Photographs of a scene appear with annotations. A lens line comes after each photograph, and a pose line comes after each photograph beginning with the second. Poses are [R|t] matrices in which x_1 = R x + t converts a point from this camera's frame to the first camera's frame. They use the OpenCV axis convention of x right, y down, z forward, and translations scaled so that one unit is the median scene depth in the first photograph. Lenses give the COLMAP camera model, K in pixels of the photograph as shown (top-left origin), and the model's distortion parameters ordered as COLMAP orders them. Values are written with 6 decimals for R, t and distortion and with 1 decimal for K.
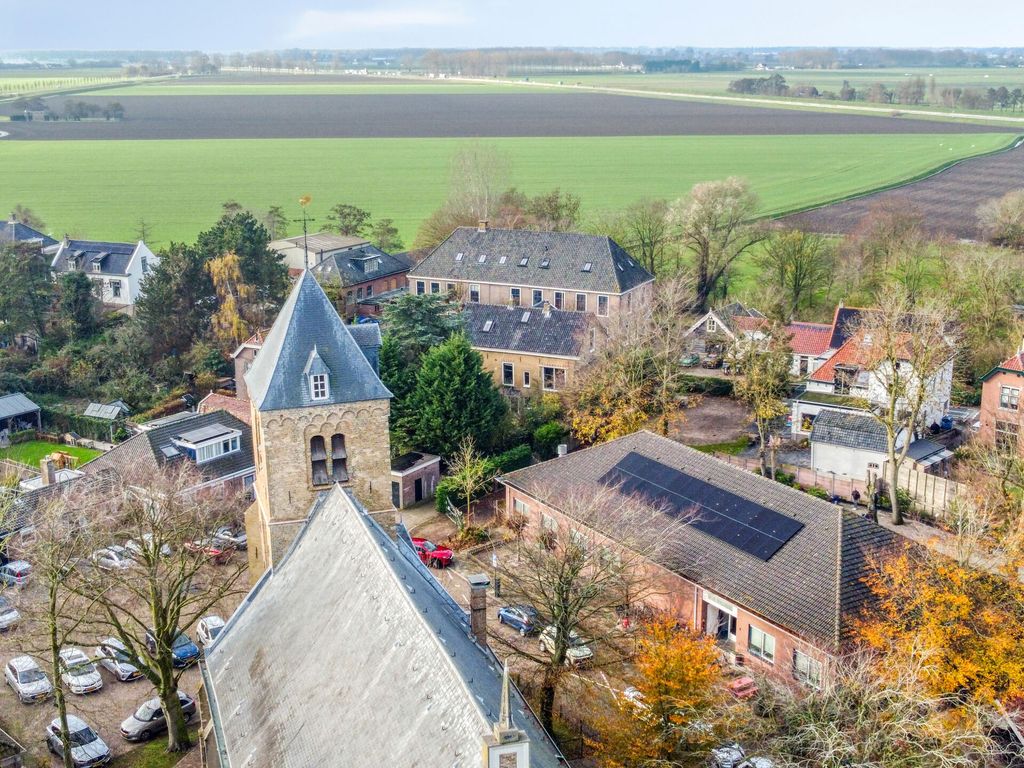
lens RADIAL K [[1275.1, 0, 512.0], [0, 1275.1, 384.0], [0, 0, 1]] dist [0.003914, -0.017952]
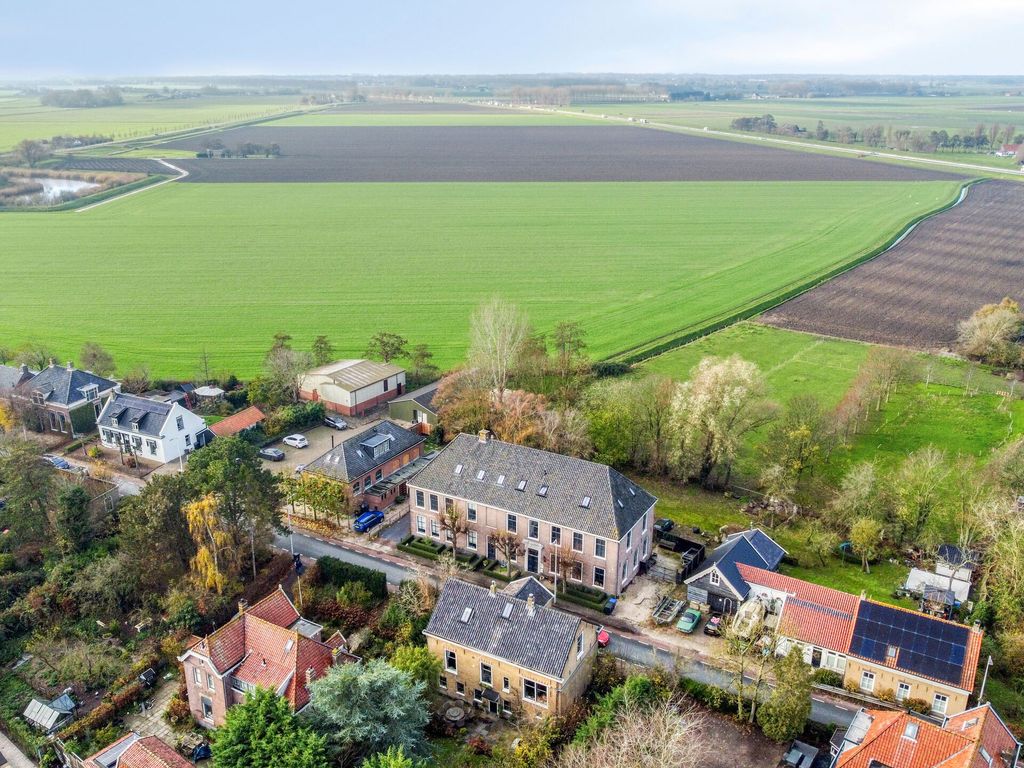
lens RADIAL K [[878.4, 0, 512.0], [0, 878.4, 384.0], [0, 0, 1]] dist [-0.006975, -0.000806]
pose [[0.997613, 0.025973, -0.063984, 0.036298], [-0.020835, 0.996600, 0.079710, -0.192179], [0.065837, -0.078187, 0.994762, 0.290012]]
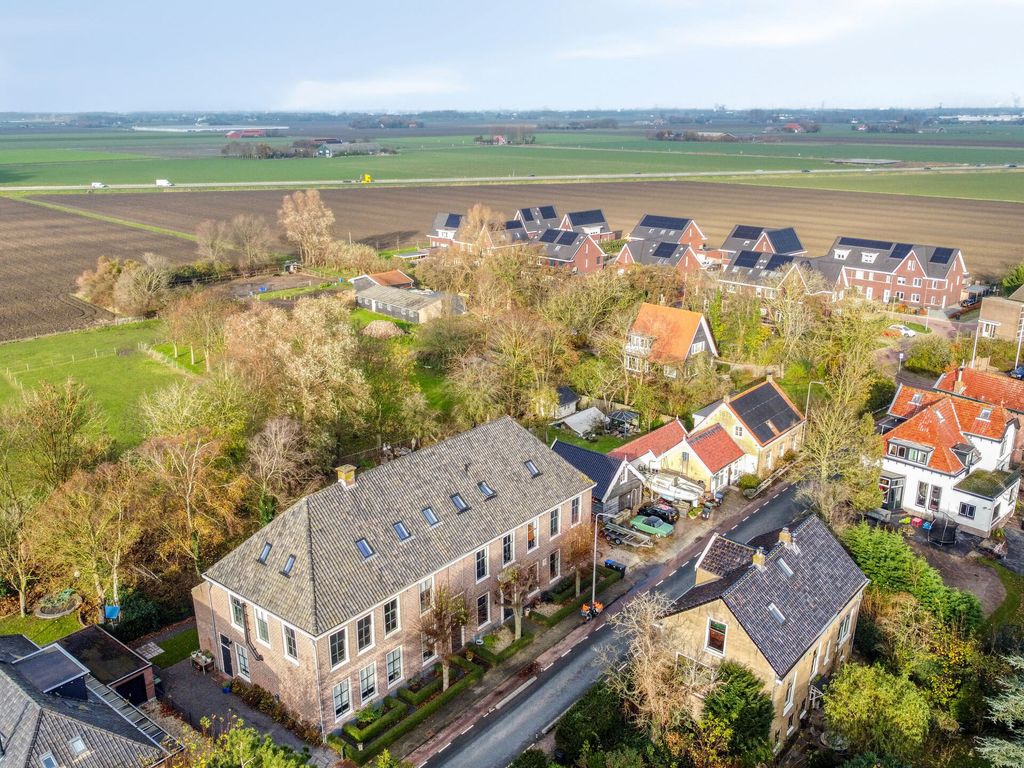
lens RADIAL K [[878.4, 0, 512.0], [0, 878.4, 384.0], [0, 0, 1]] dist [-0.006975, -0.000806]
pose [[0.254894, -0.293388, 0.921386, -0.291339], [0.256590, 0.939223, 0.228084, -0.199084], [-0.932304, 0.178281, 0.314682, 0.715943]]
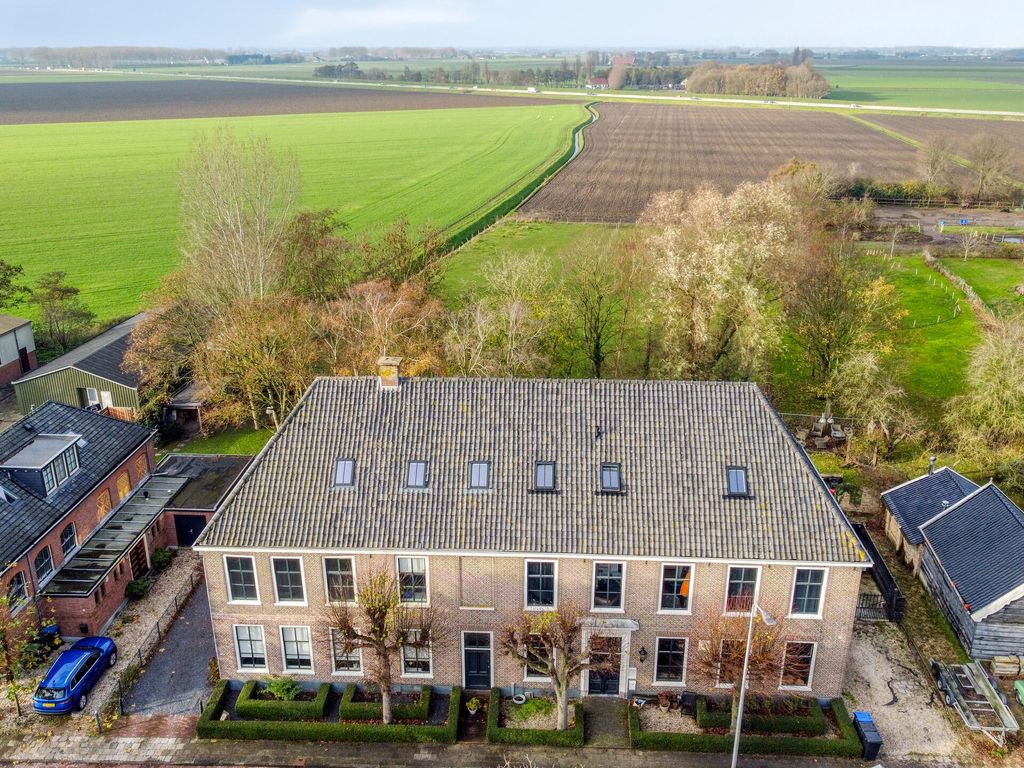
lens RADIAL K [[900.0, 0, 512.0], [0, 900.0, 384.0], [0, 0, 1]] dist [0.001060, -0.000571]
pose [[0.922296, -0.138623, 0.360768, -0.074421], [0.101550, 0.987583, 0.119862, -0.130526], [-0.372904, -0.073913, 0.924921, 0.655656]]
